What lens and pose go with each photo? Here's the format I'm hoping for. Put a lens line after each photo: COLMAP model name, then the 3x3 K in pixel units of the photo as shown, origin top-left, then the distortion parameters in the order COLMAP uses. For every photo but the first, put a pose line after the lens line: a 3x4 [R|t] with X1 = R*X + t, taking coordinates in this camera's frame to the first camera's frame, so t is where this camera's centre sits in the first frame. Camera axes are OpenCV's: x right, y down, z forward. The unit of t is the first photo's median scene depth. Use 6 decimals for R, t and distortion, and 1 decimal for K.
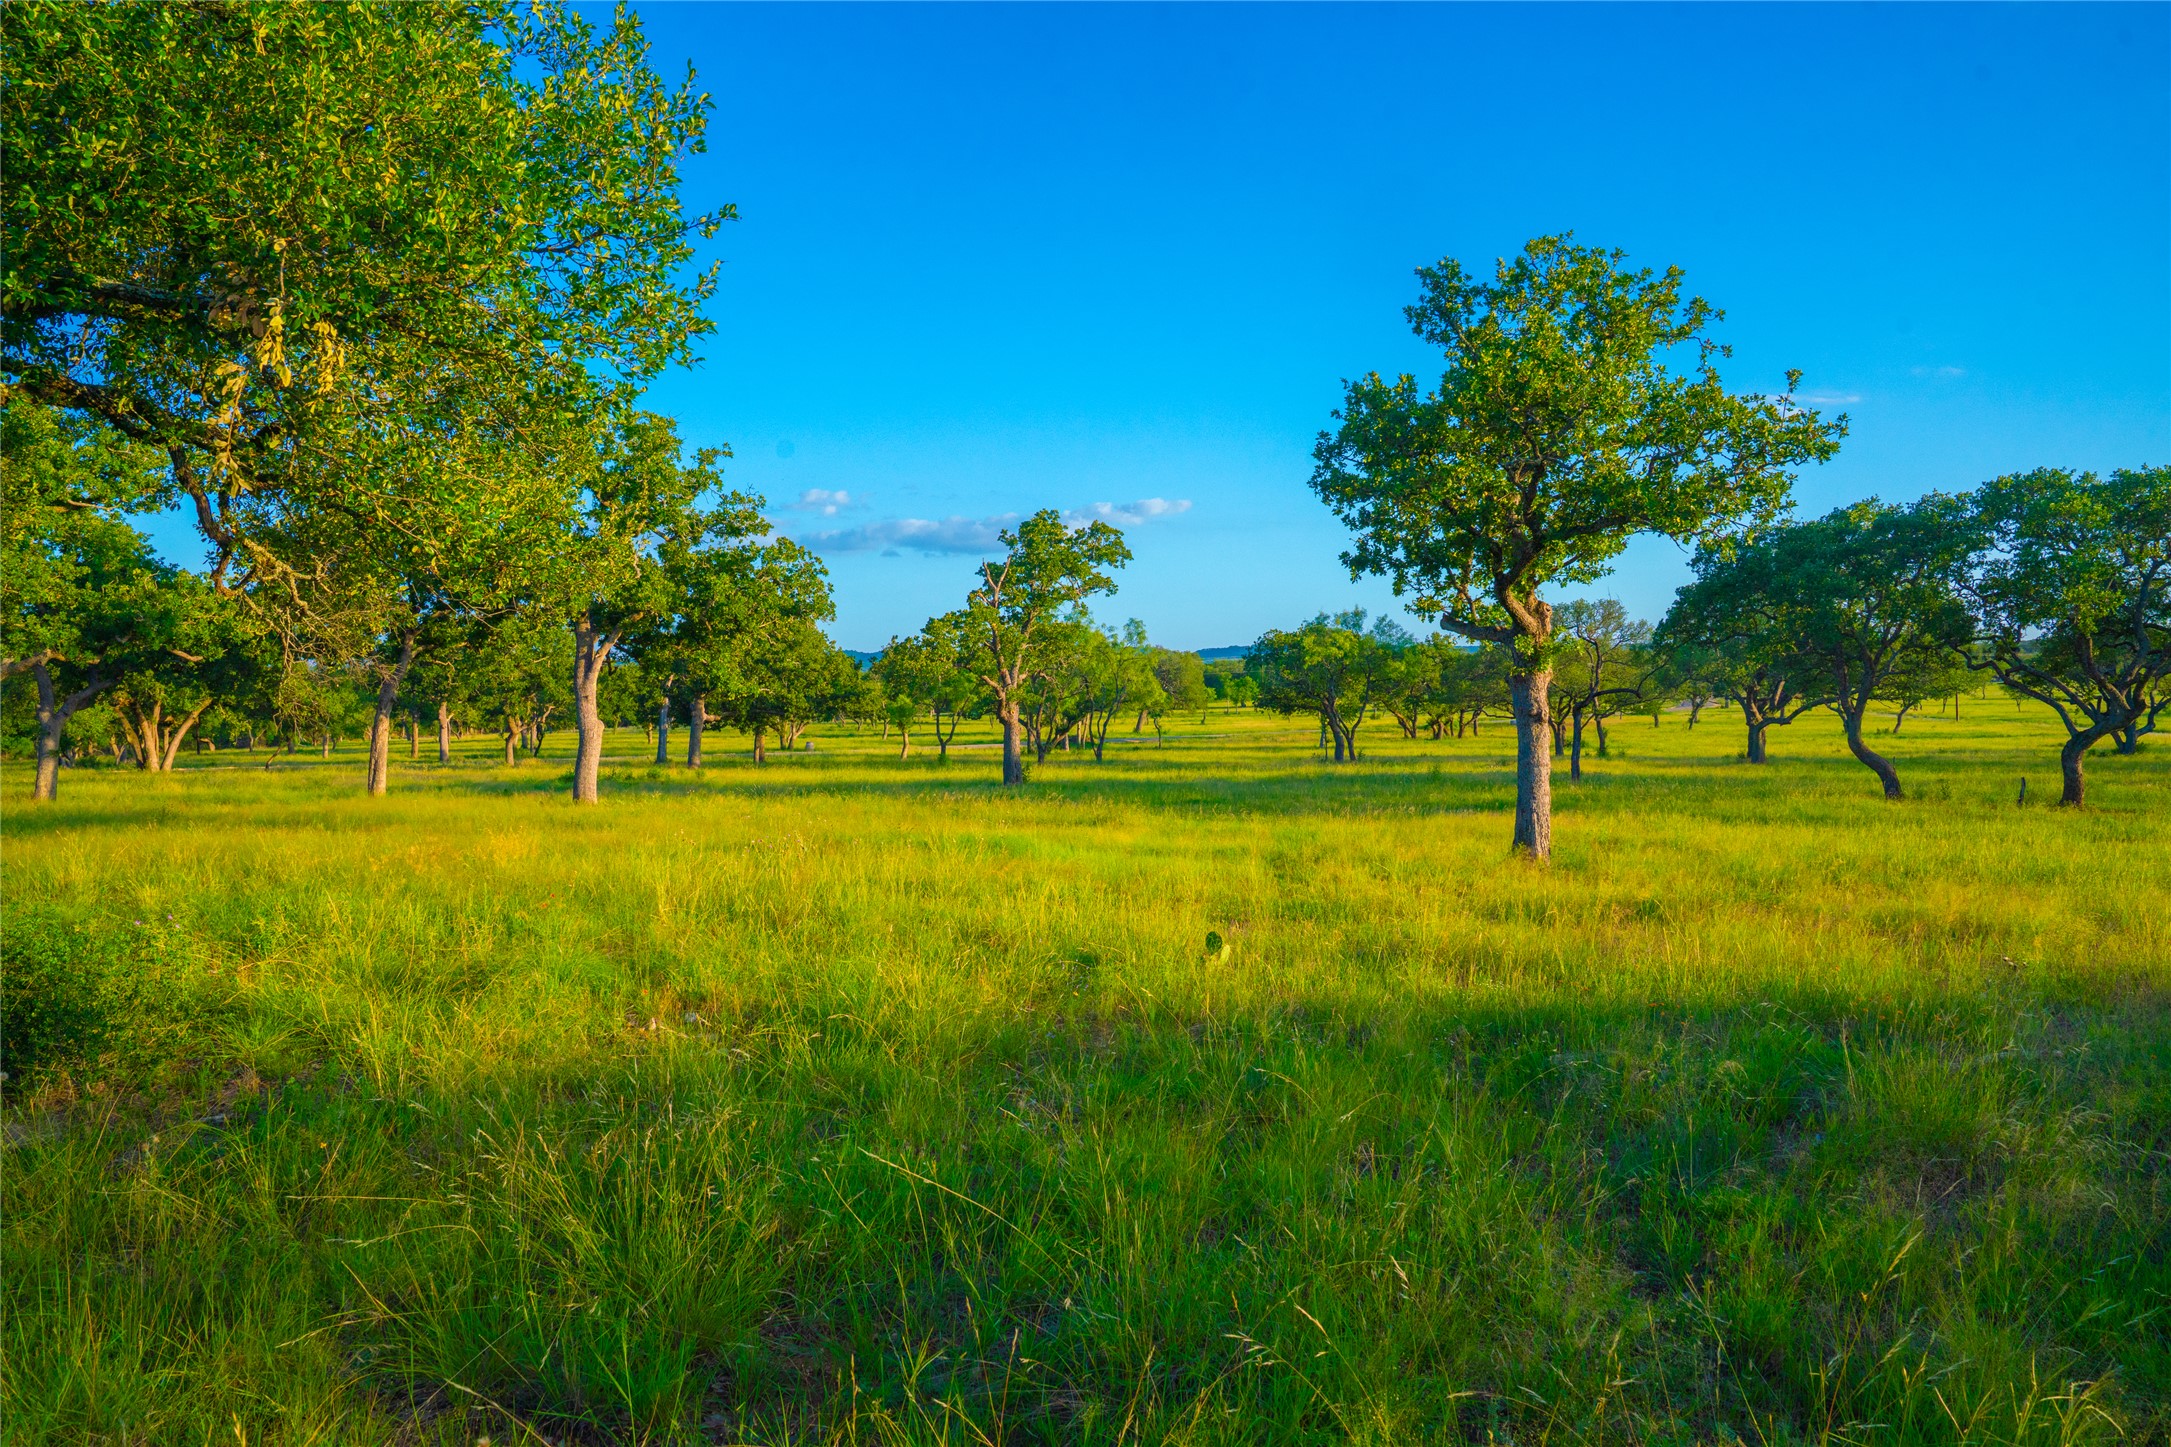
lens RADIAL K [[1426.4, 0, 1085.5], [0, 1426.4, 723.5], [0, 0, 1]] dist [-0.078787, 0.000423]
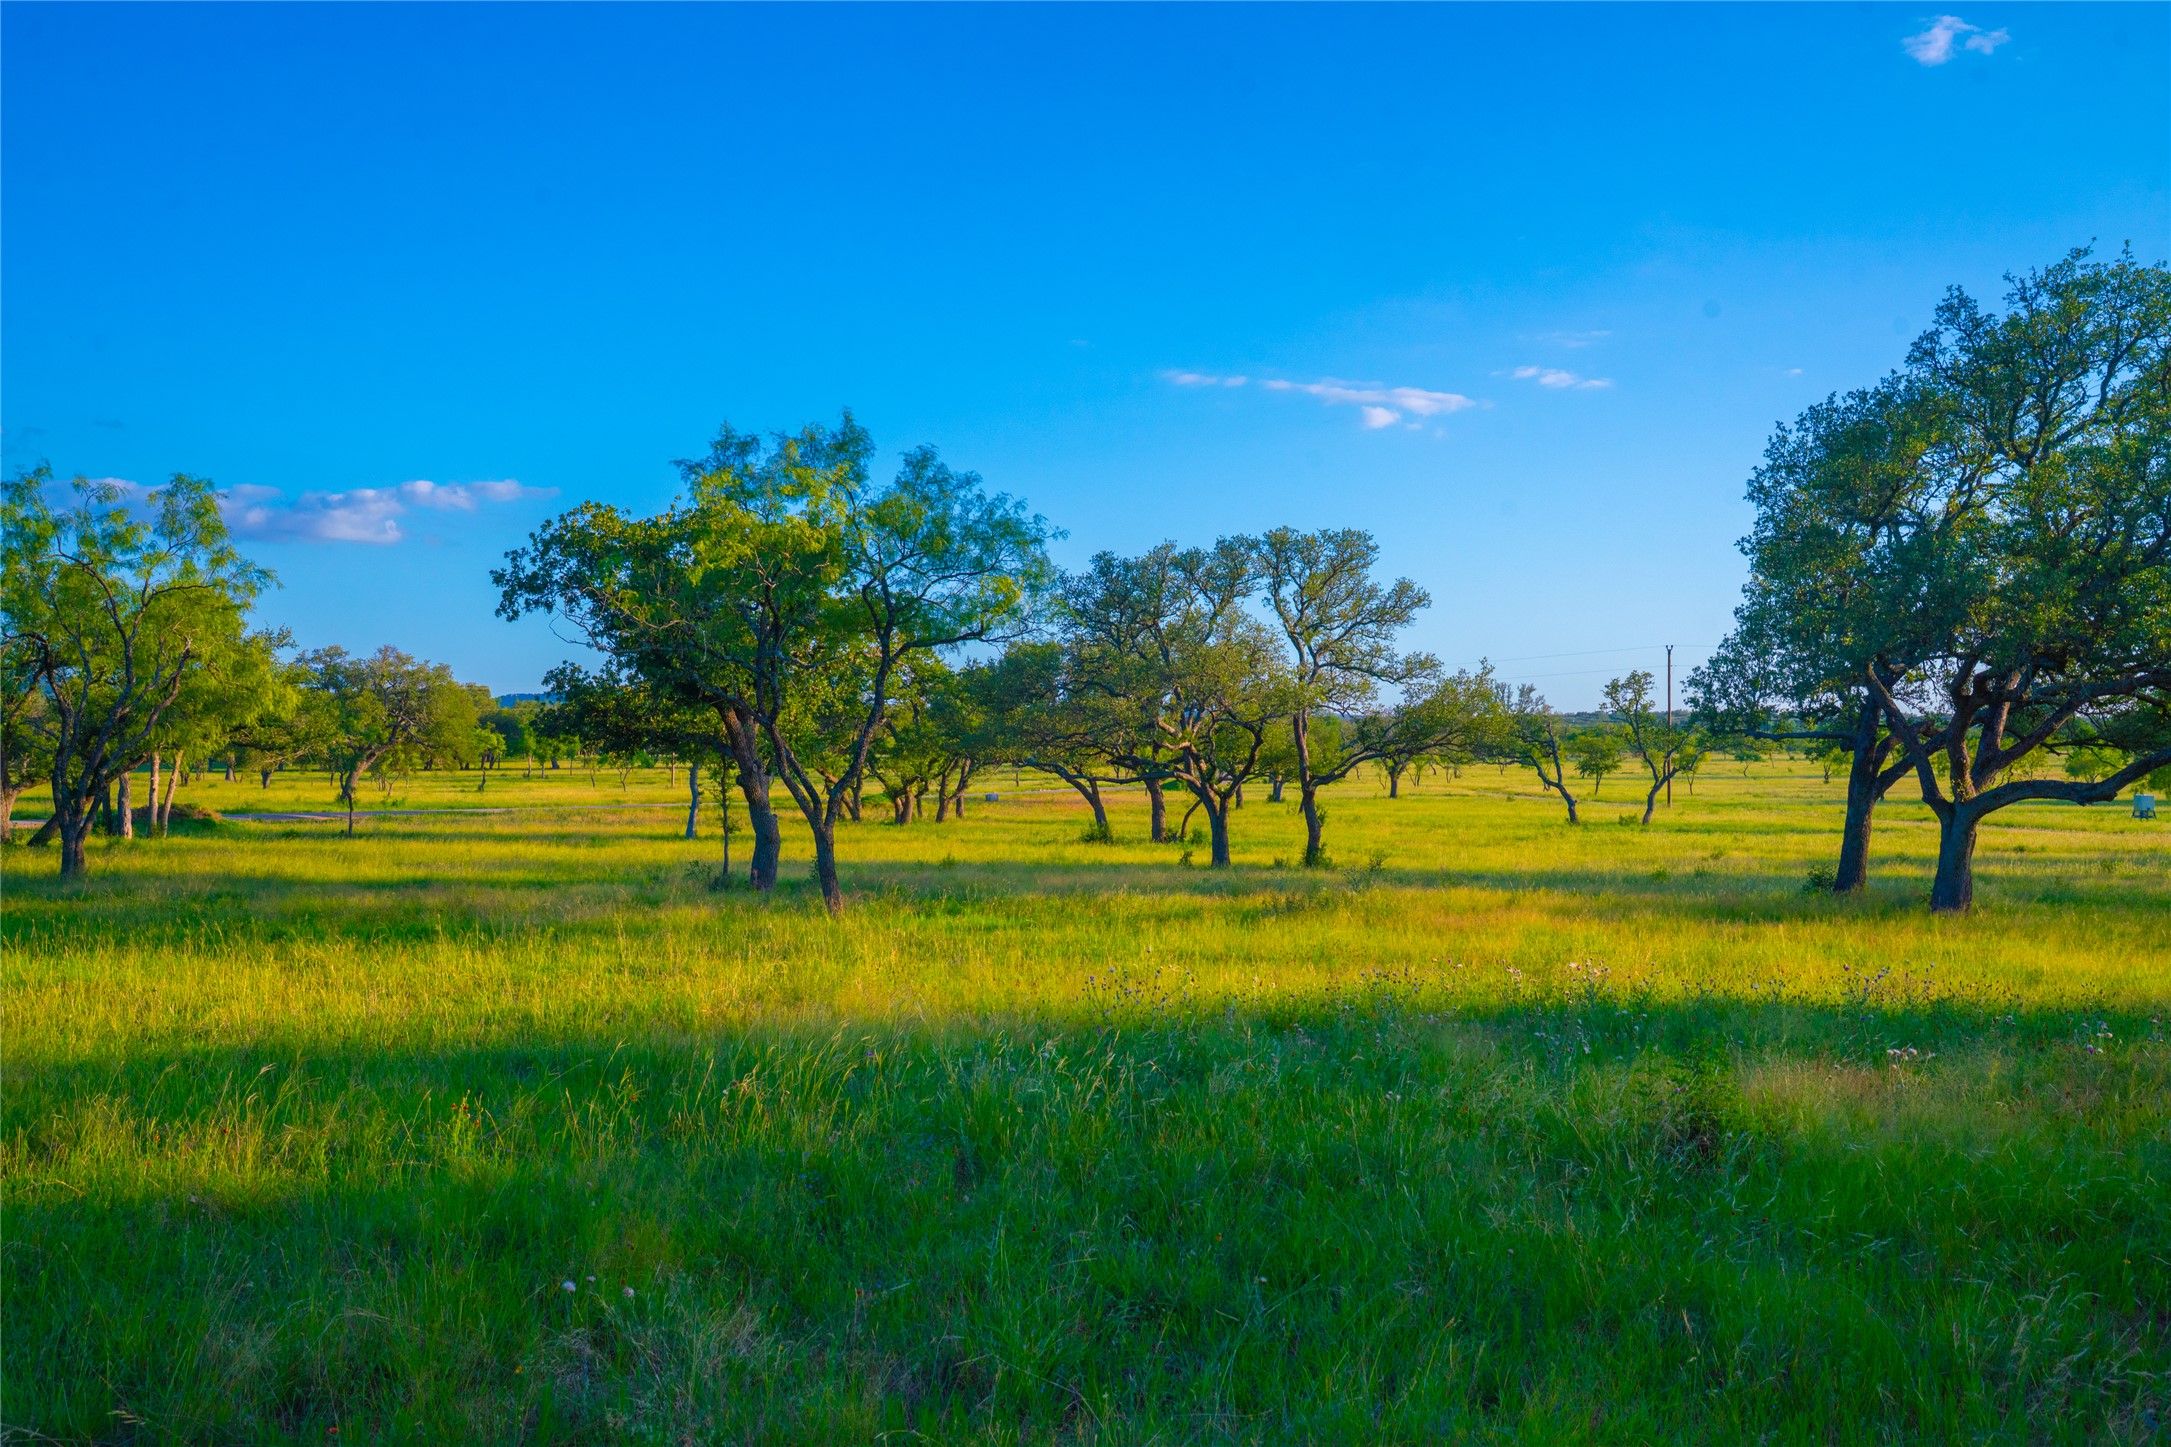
lens RADIAL K [[1860.8, 0, 1085.5], [0, 1860.8, 723.5], [0, 0, 1]] dist [-0.079819, -0.003535]
pose [[0.925910, 0.033760, 0.376232, 0.044368], [-0.018364, 0.998844, -0.044433, 0.002927], [-0.377297, 0.034232, 0.925460, 0.315167]]
